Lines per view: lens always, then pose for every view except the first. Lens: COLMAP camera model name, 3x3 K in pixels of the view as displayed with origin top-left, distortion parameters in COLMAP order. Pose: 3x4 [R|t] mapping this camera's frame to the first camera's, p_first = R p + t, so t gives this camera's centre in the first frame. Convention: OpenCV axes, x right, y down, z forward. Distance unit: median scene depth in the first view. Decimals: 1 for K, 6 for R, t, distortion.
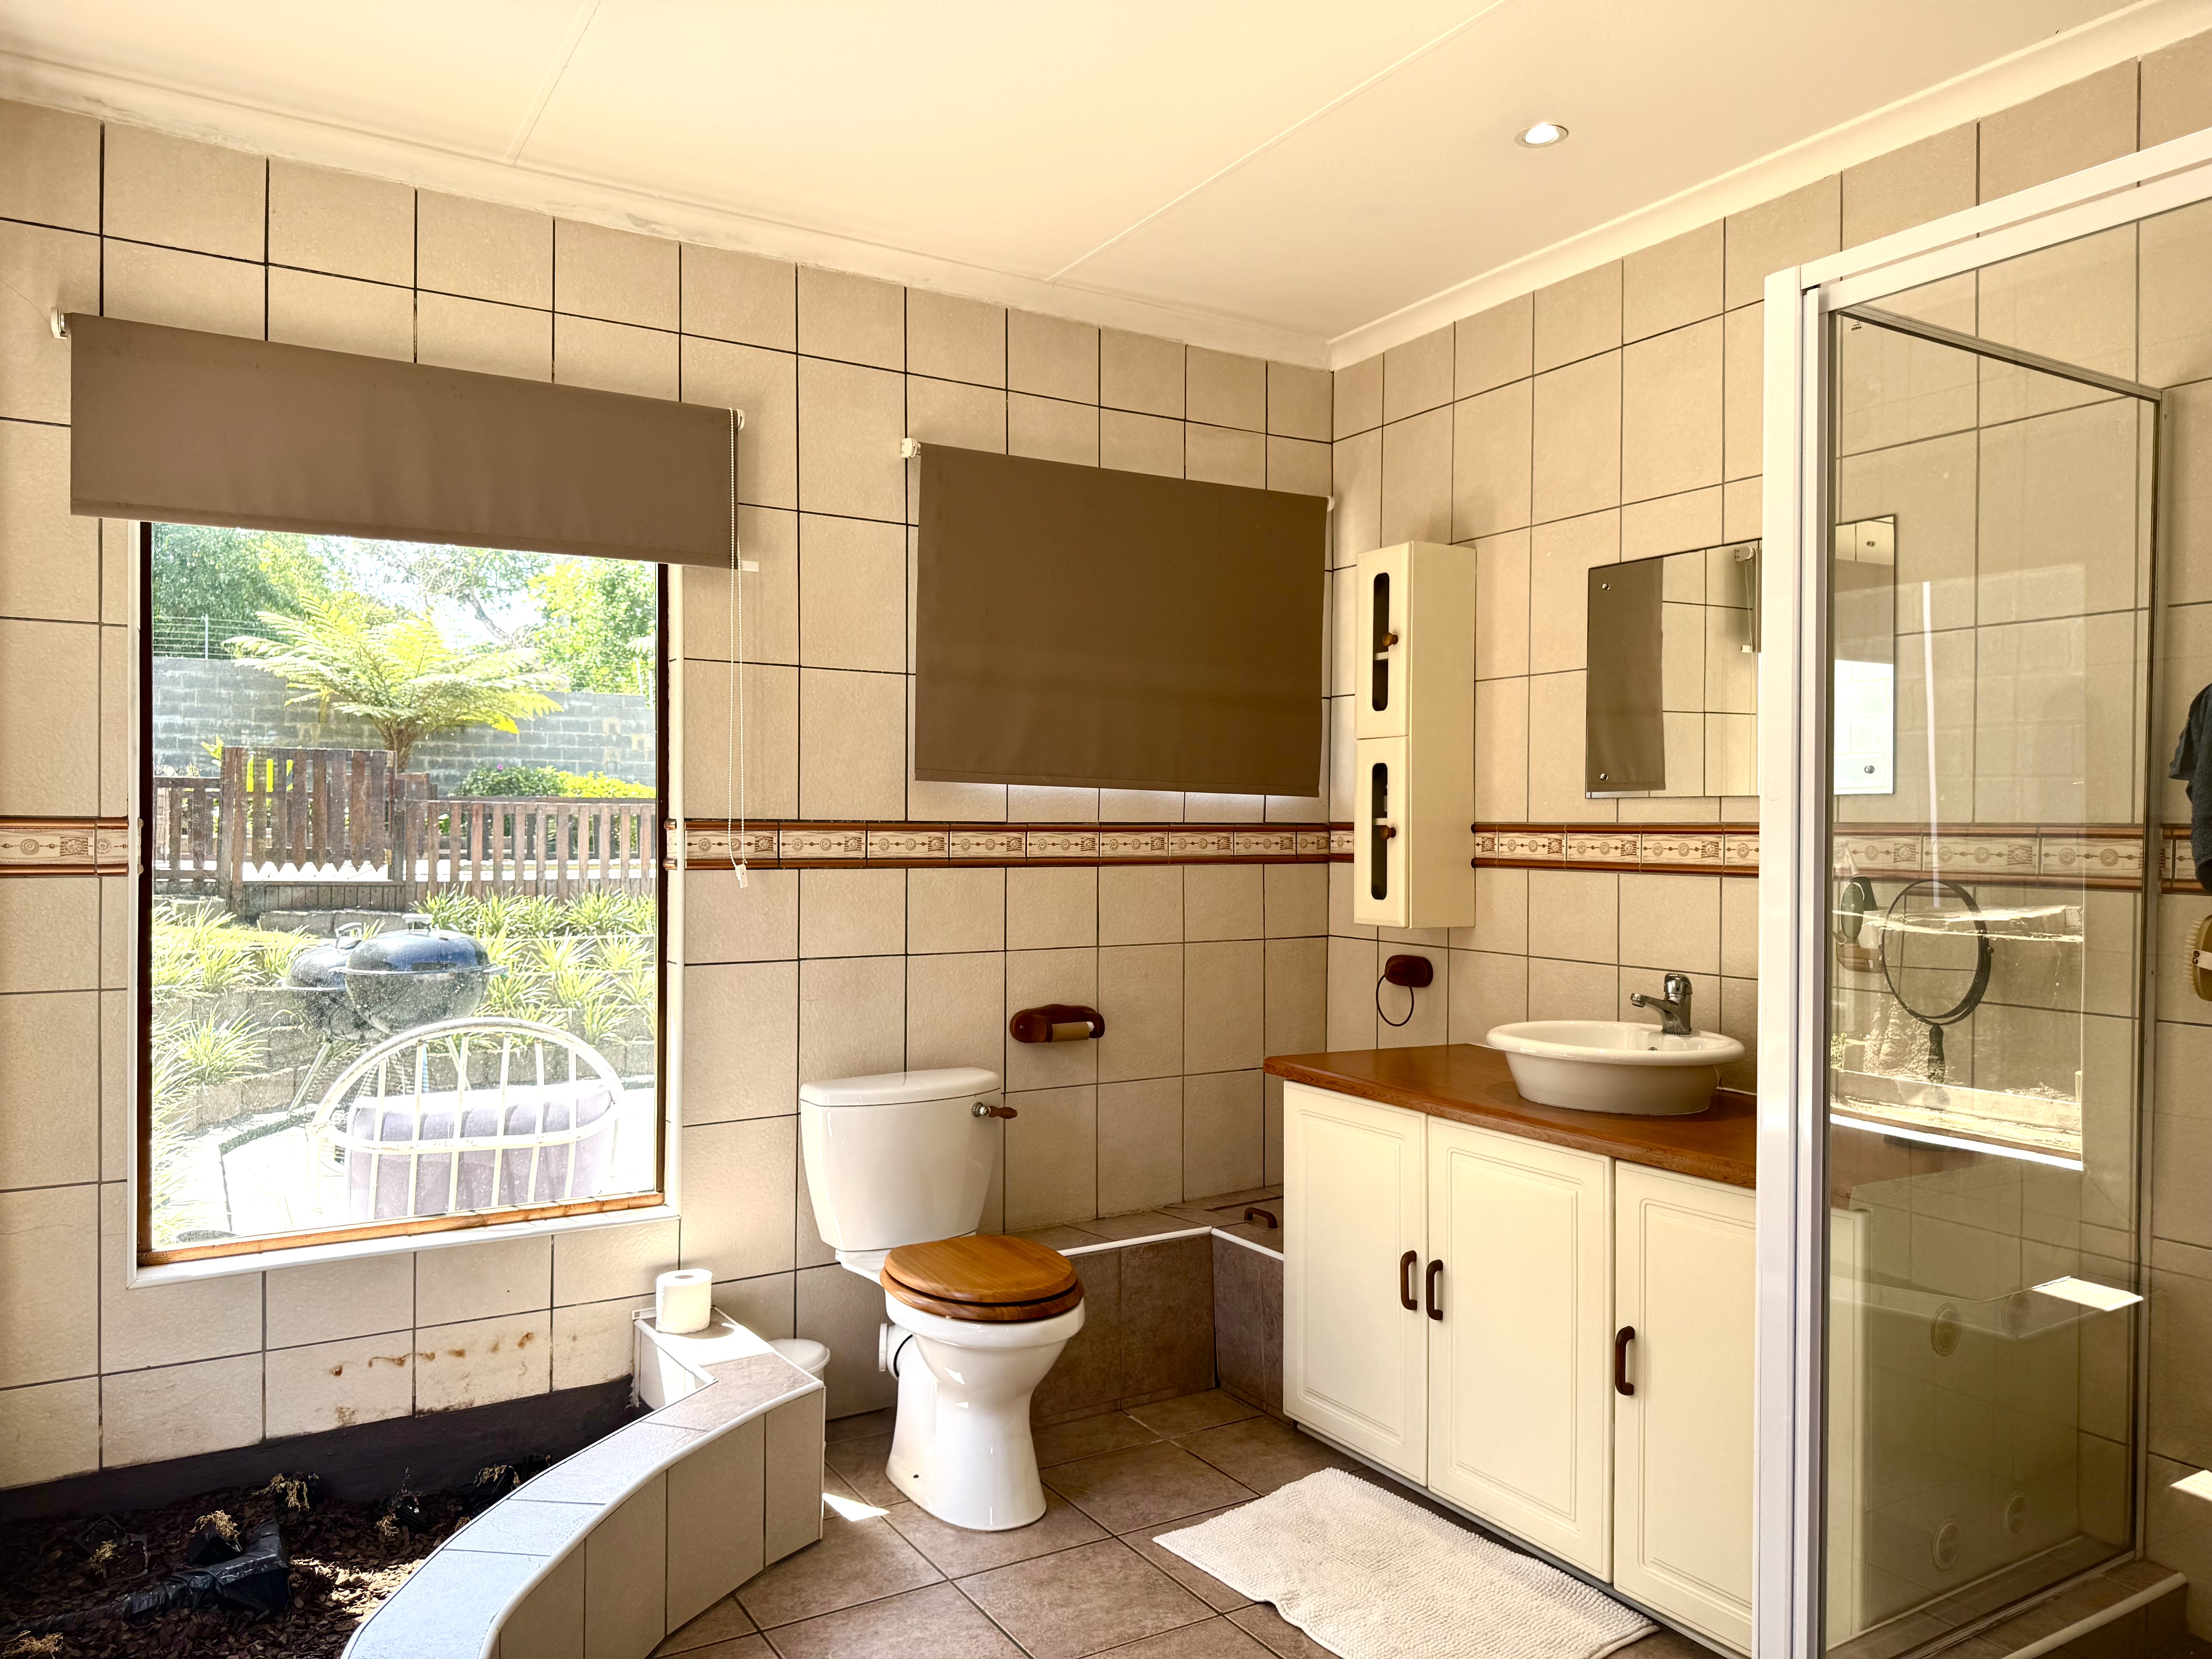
lens RADIAL K [[1558.8, 0, 1114.3], [0, 1558.8, 830.9], [0, 0, 1]] dist [0.032567, -0.010877]
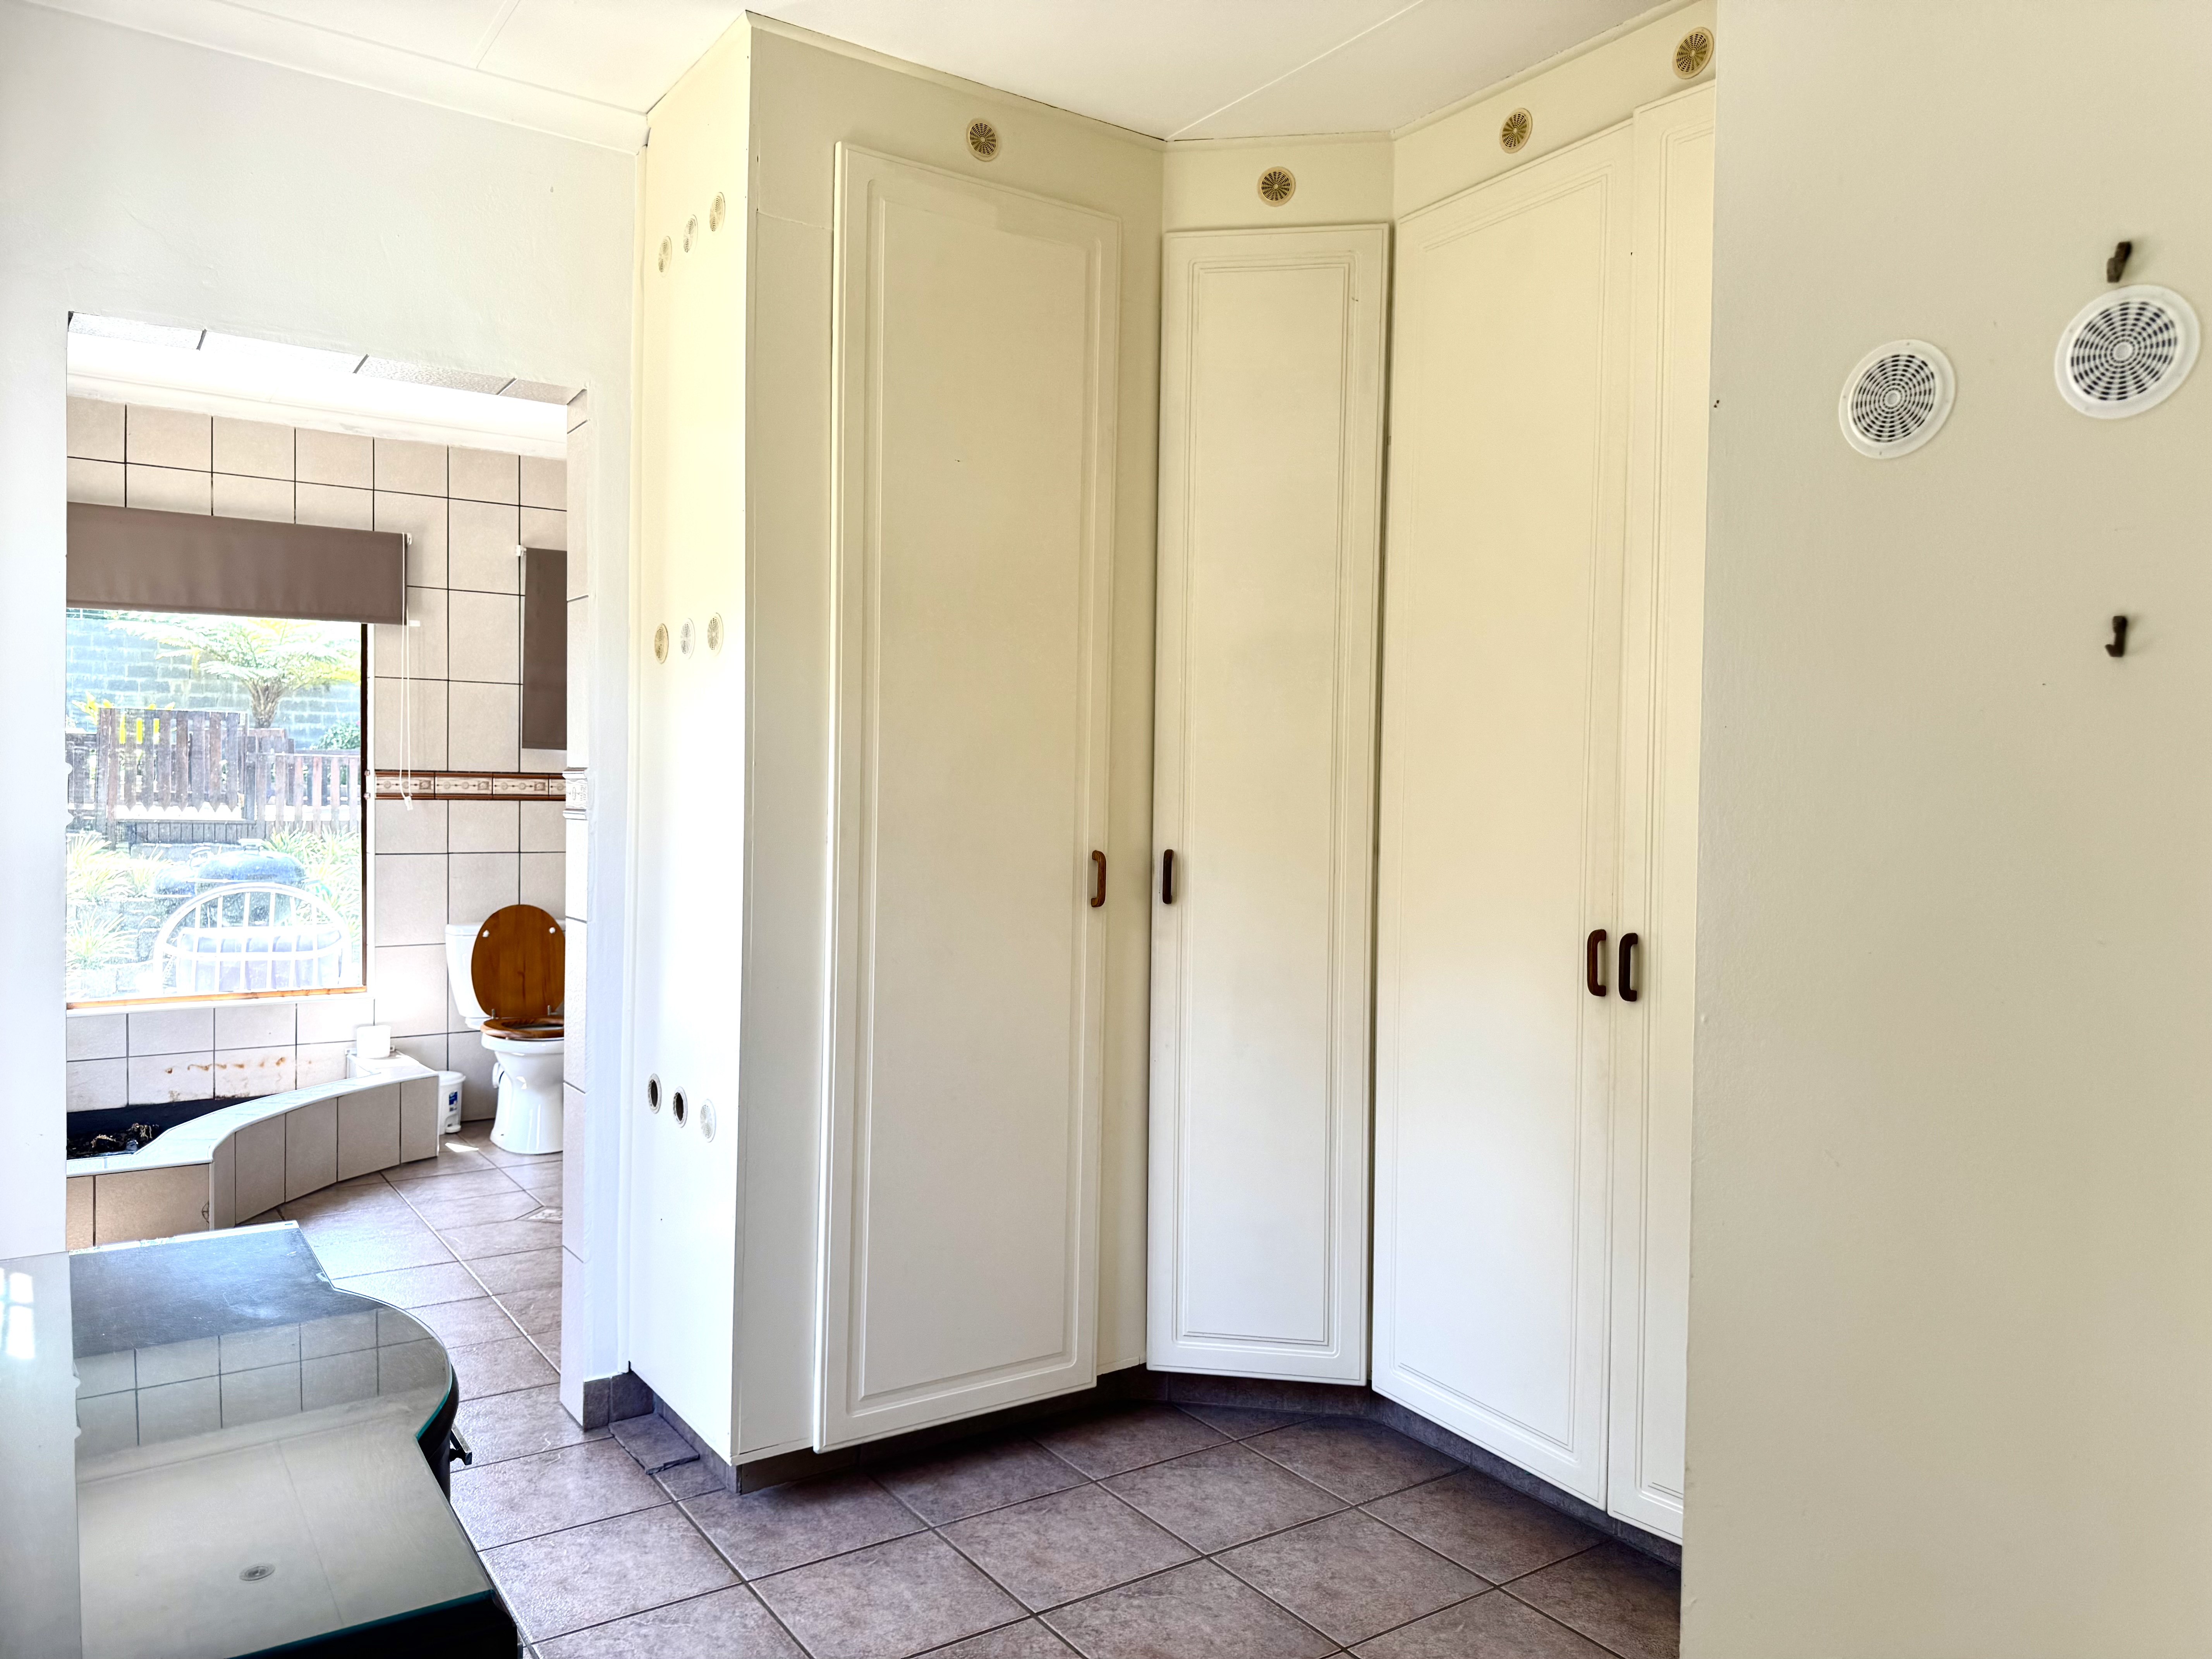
lens RADIAL K [[1558.8, 0, 1095.4], [0, 1558.8, 824.6], [0, 0, 1]] dist [0.032567, -0.010877]
pose [[0.998759, 0.008132, 0.049134, 0.416836], [-0.009245, 0.999705, 0.022465, 0.006246], [-0.048936, -0.022892, 0.998540, -0.744953]]
